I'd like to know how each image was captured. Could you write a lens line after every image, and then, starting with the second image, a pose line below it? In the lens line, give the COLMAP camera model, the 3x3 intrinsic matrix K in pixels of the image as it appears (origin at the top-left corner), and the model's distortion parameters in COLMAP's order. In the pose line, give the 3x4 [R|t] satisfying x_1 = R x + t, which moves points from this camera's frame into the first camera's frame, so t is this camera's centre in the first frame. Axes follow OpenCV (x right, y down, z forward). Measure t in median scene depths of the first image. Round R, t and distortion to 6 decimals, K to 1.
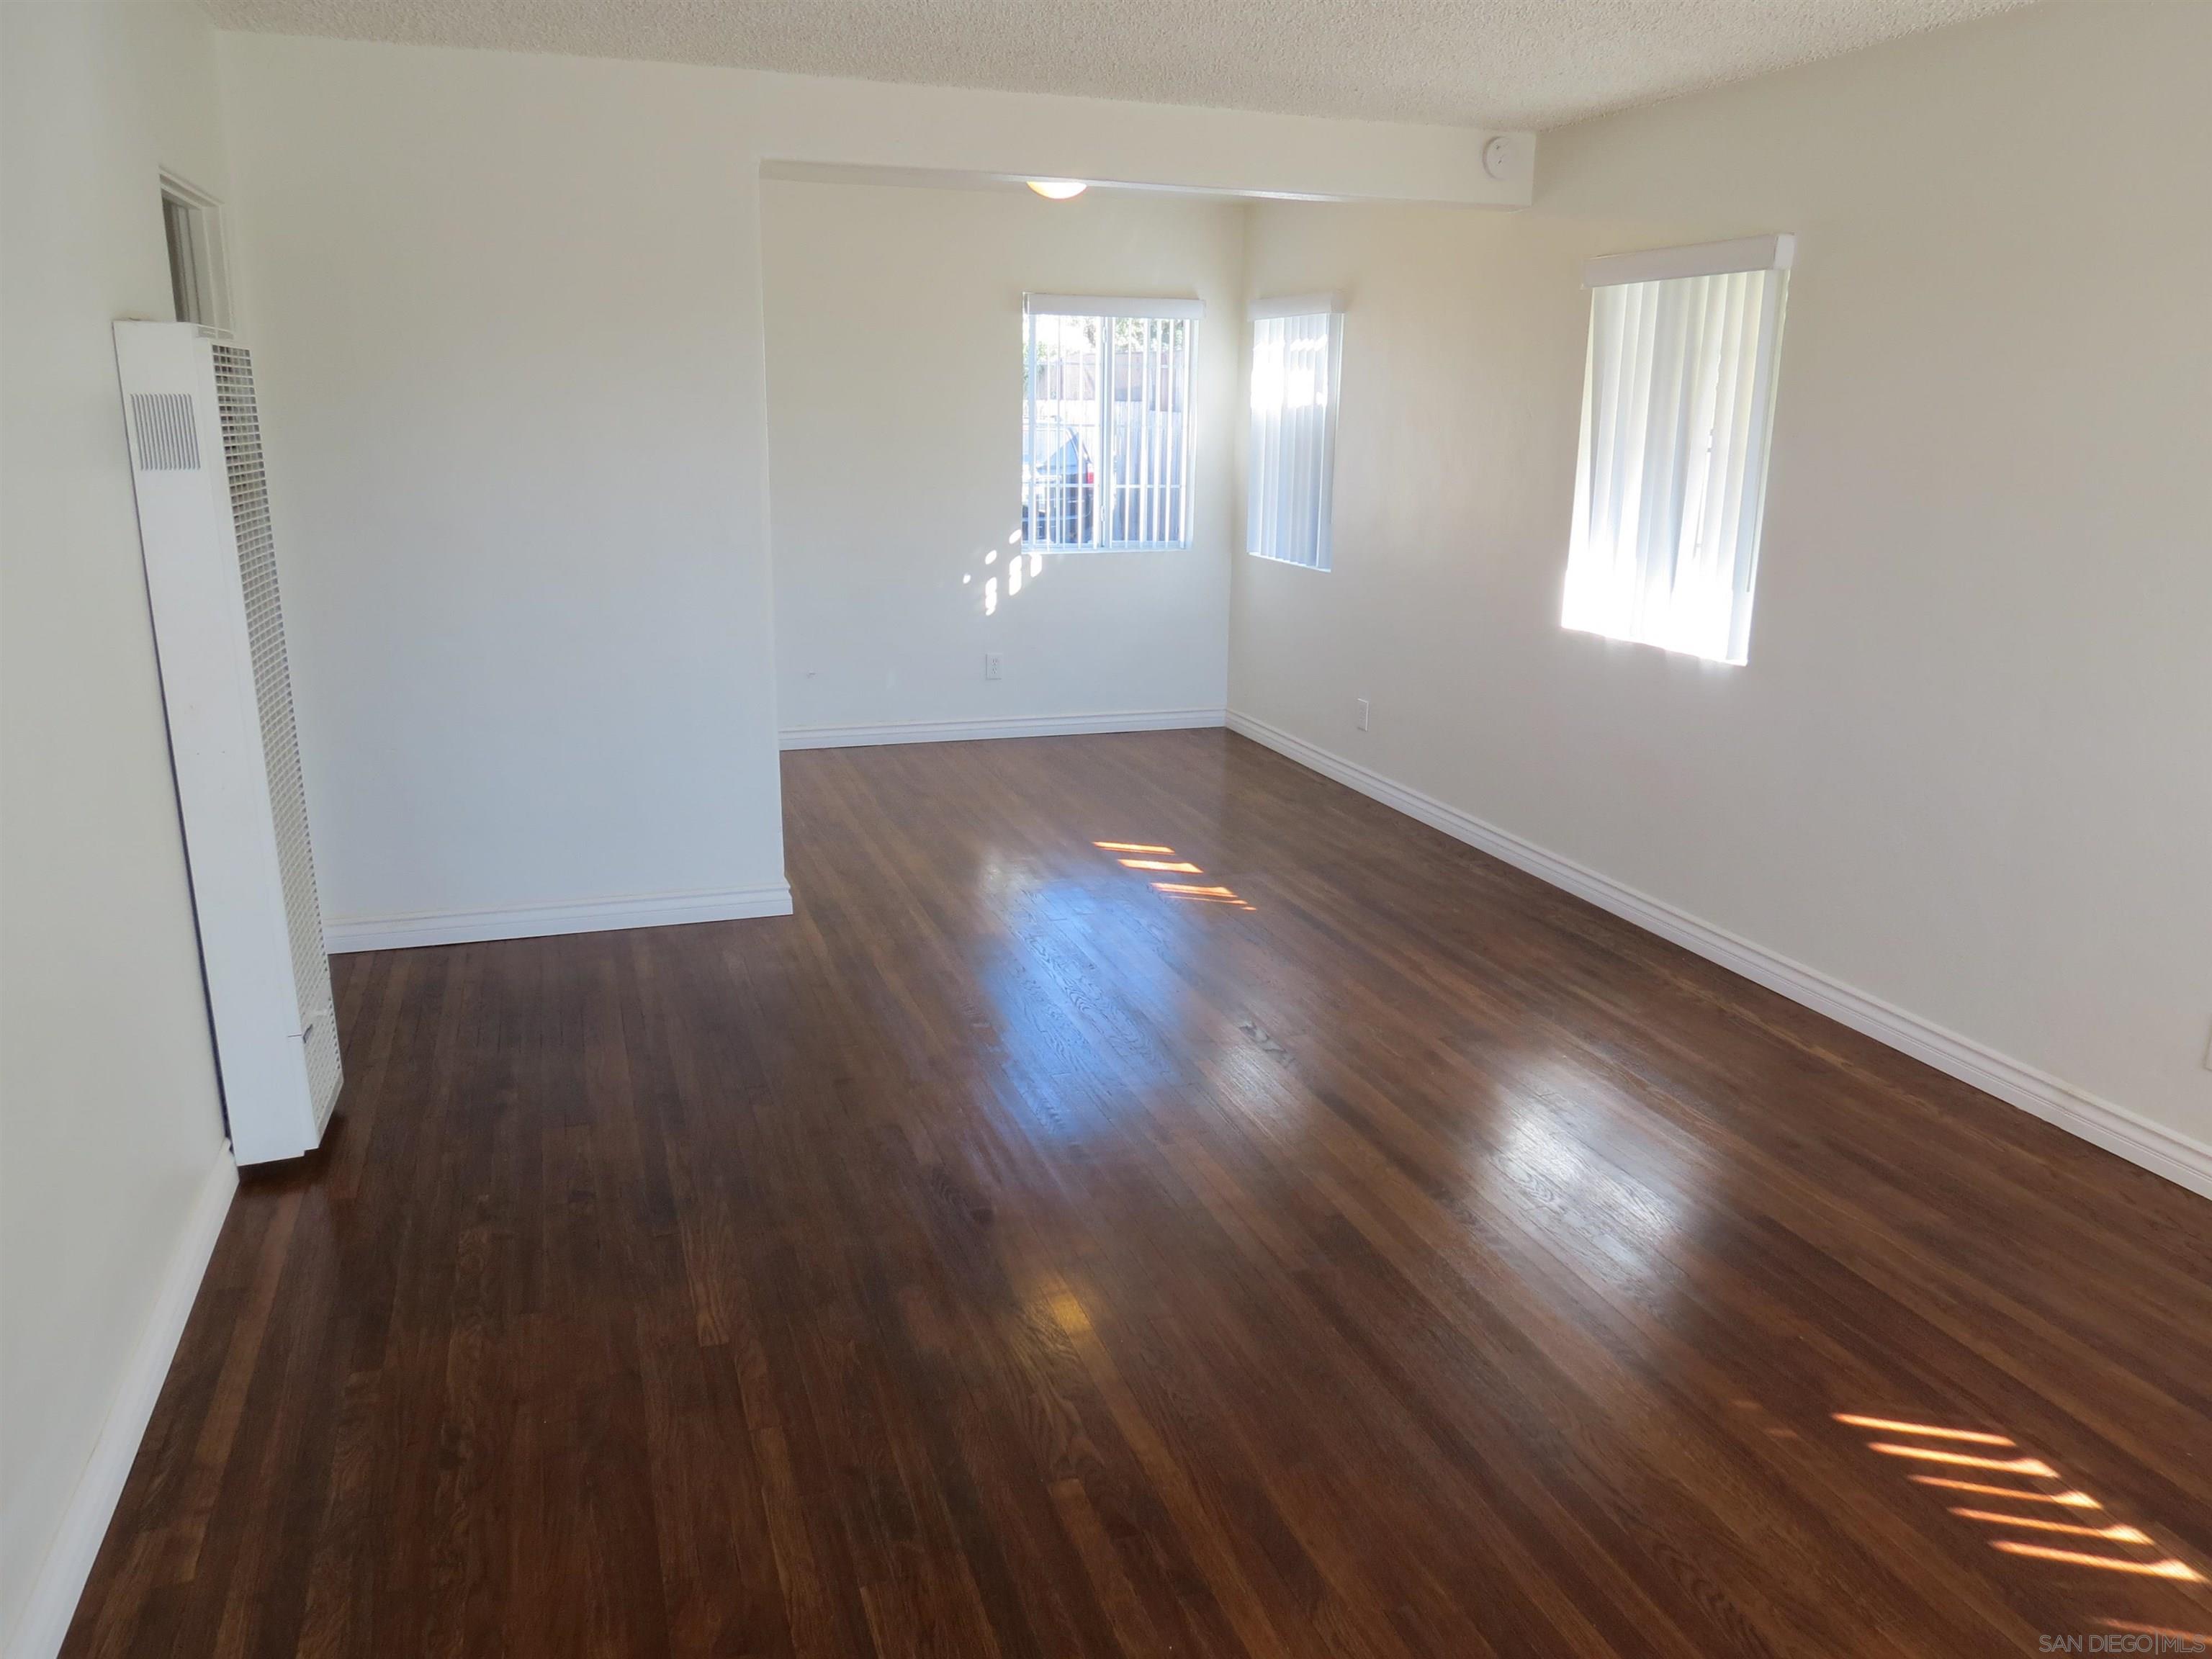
lens RADIAL K [[1570.0, 0, 1108.6], [0, 1570.0, 833.4], [0, 0, 1]] dist [-0.022530, 0.007340]
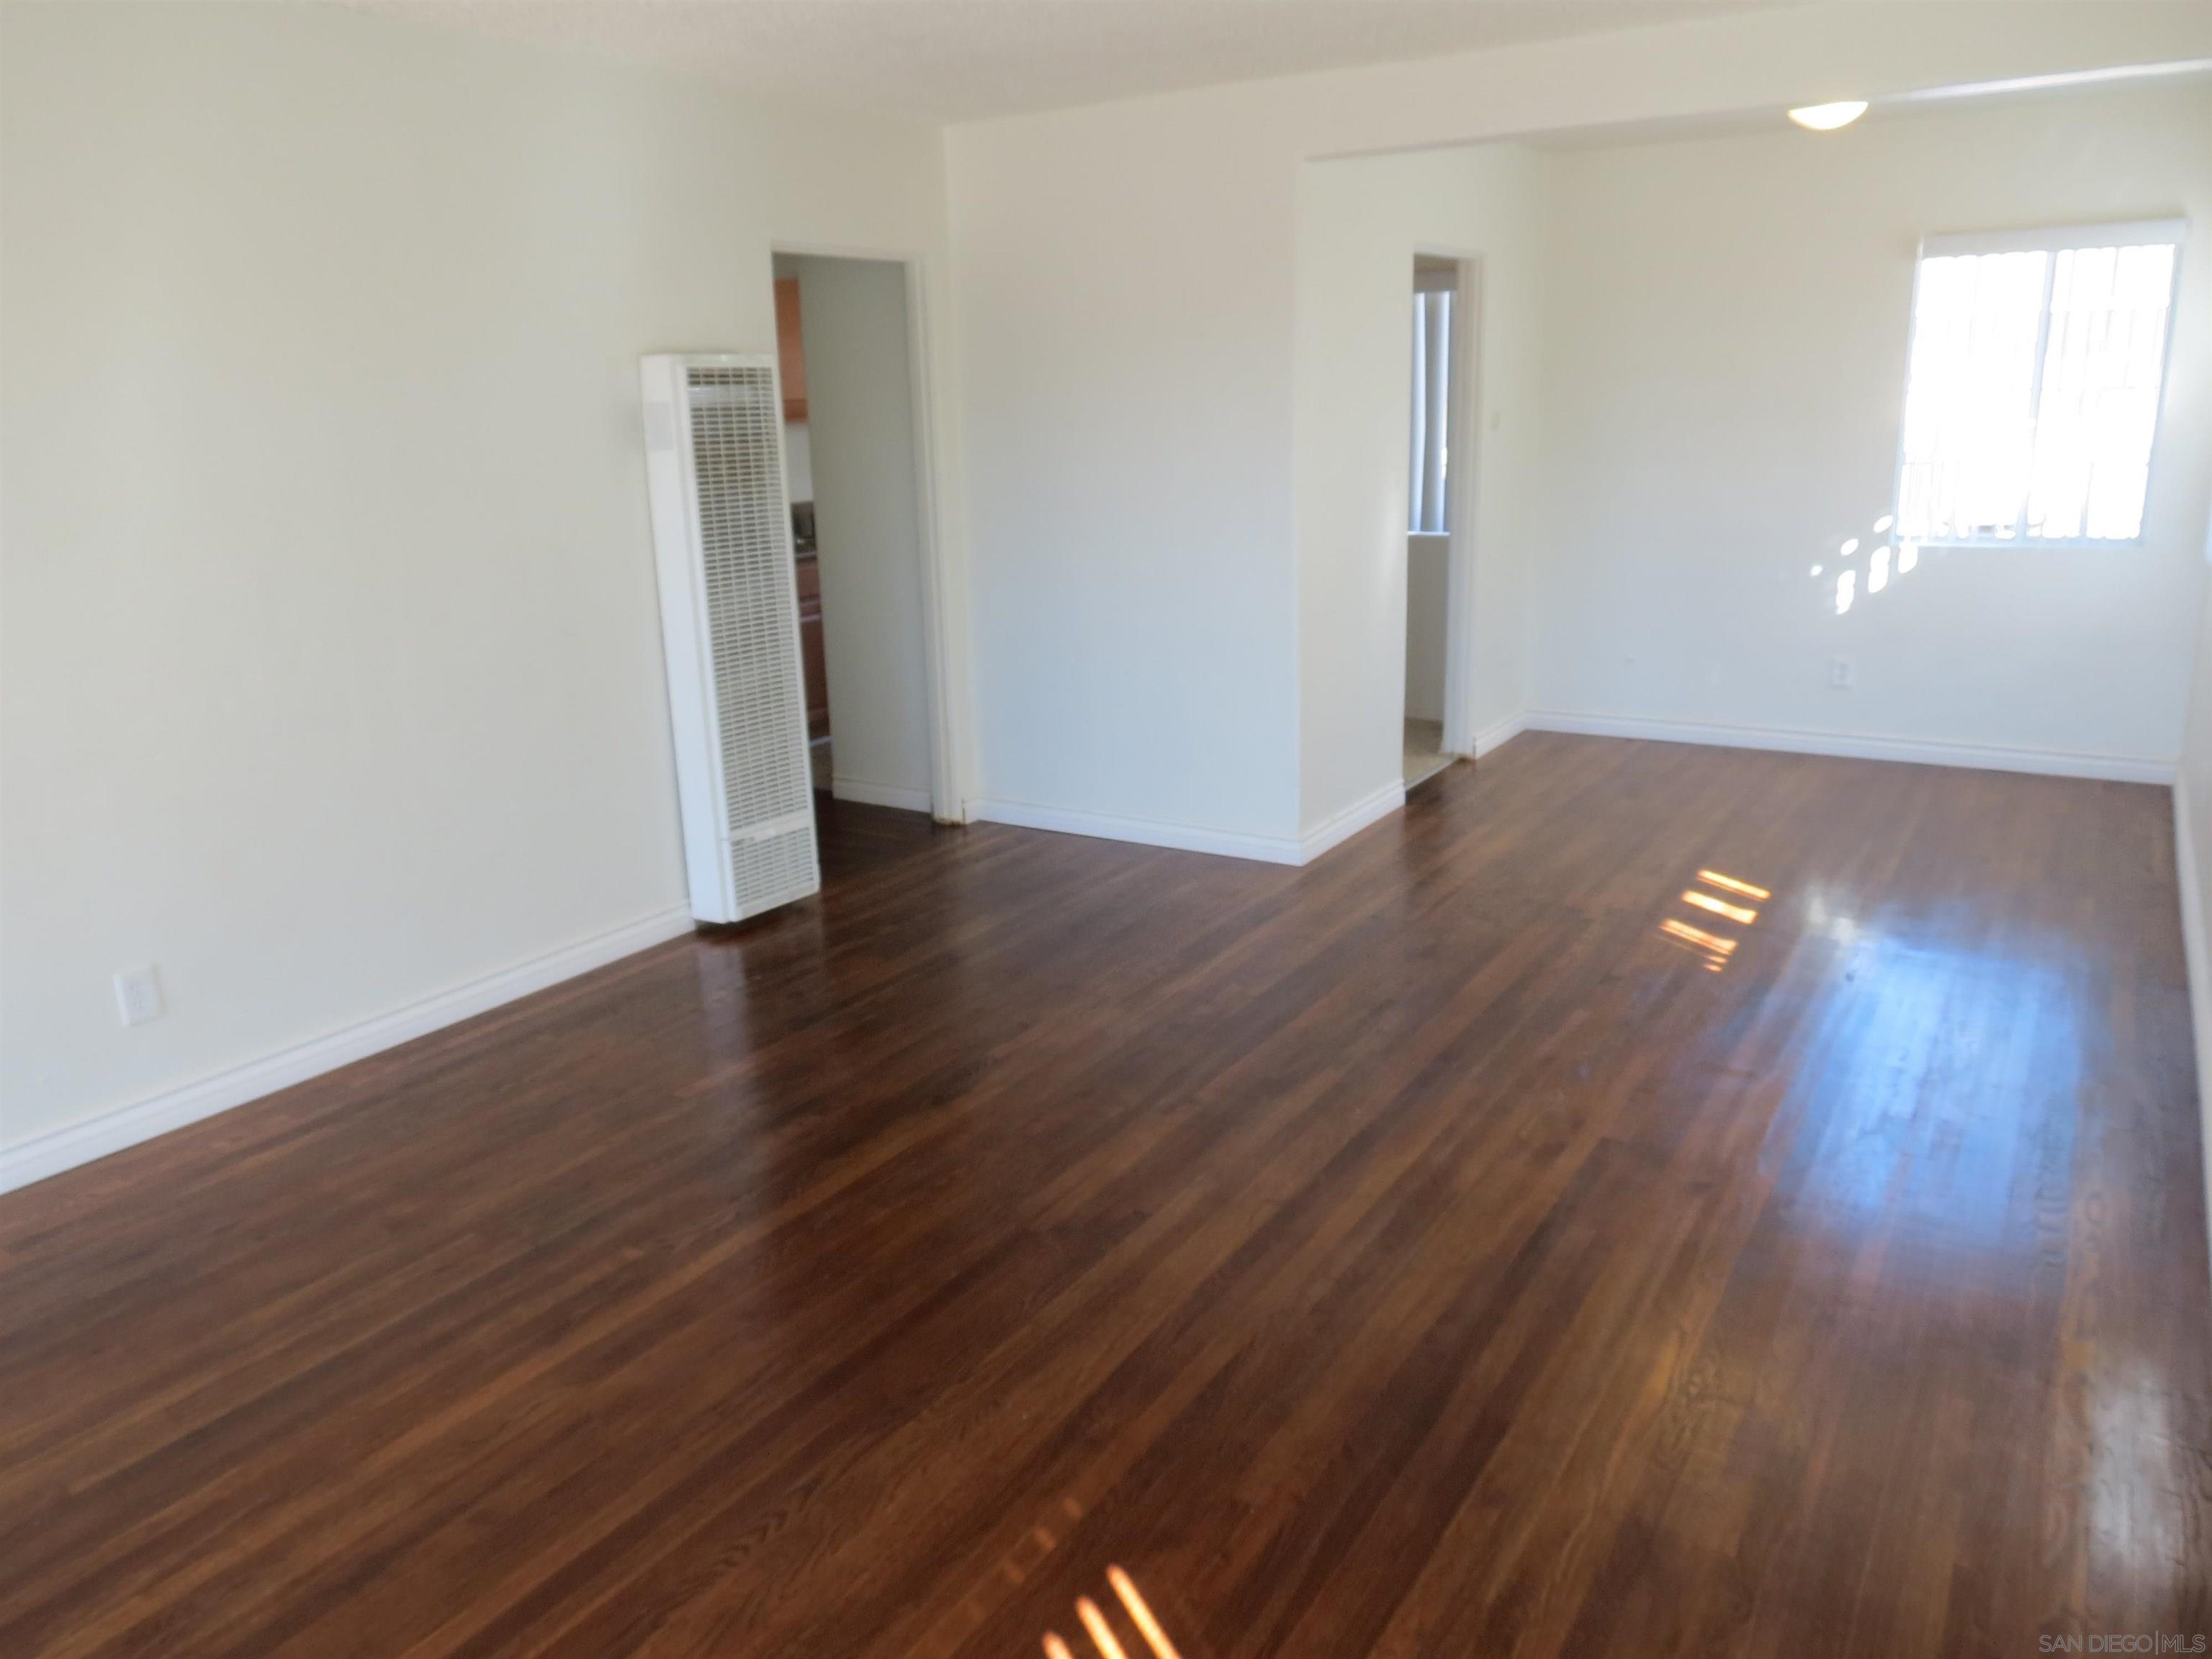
lens RADIAL K [[1570.0, 0, 1108.6], [0, 1570.0, 833.4], [0, 0, 1]] dist [-0.022530, 0.007340]
pose [[0.617175, 0.178251, -0.766369, 0.450709], [-0.168899, 0.981309, 0.092226, -0.039218], [0.768484, 0.072520, 0.635746, 0.187363]]
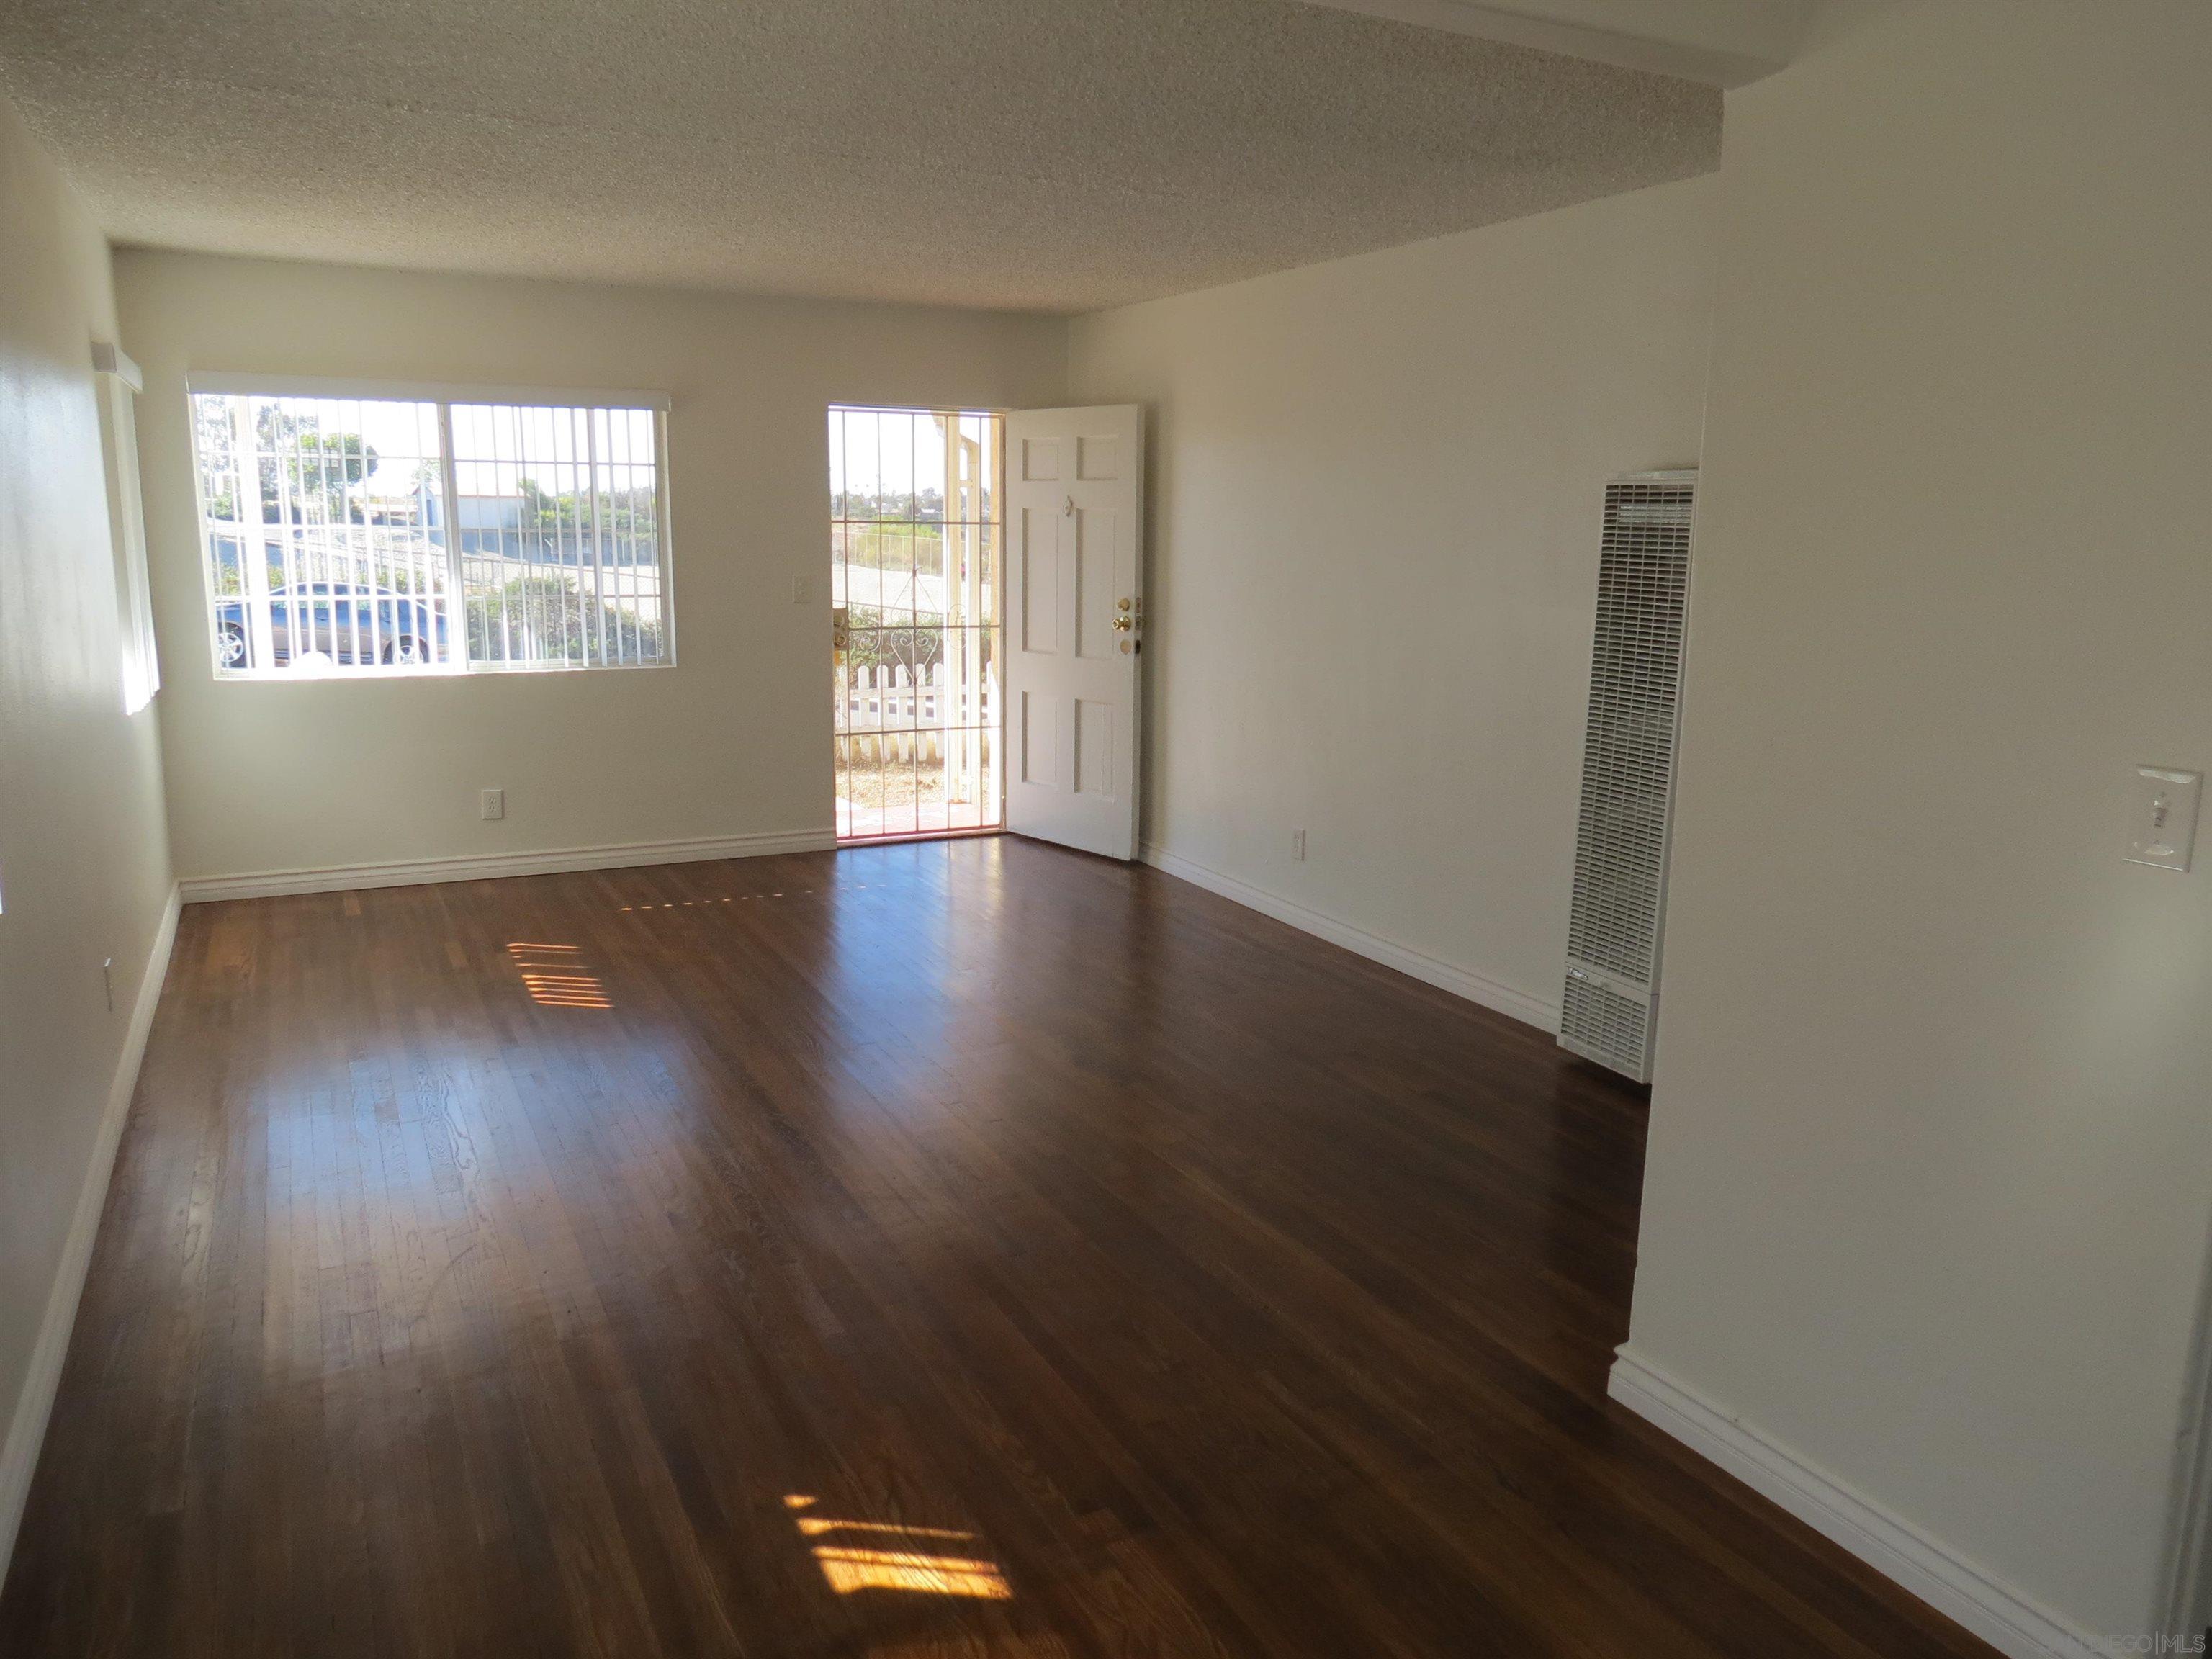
lens RADIAL K [[1570.0, 0, 1108.6], [0, 1570.0, 833.4], [0, 0, 1]] dist [-0.022530, 0.007340]
pose [[-0.989728, 0.001022, -0.142957, 0.054985], [-0.062698, 0.895574, 0.440474, -0.315232], [0.128478, 0.444912, -0.886310, 1.177896]]
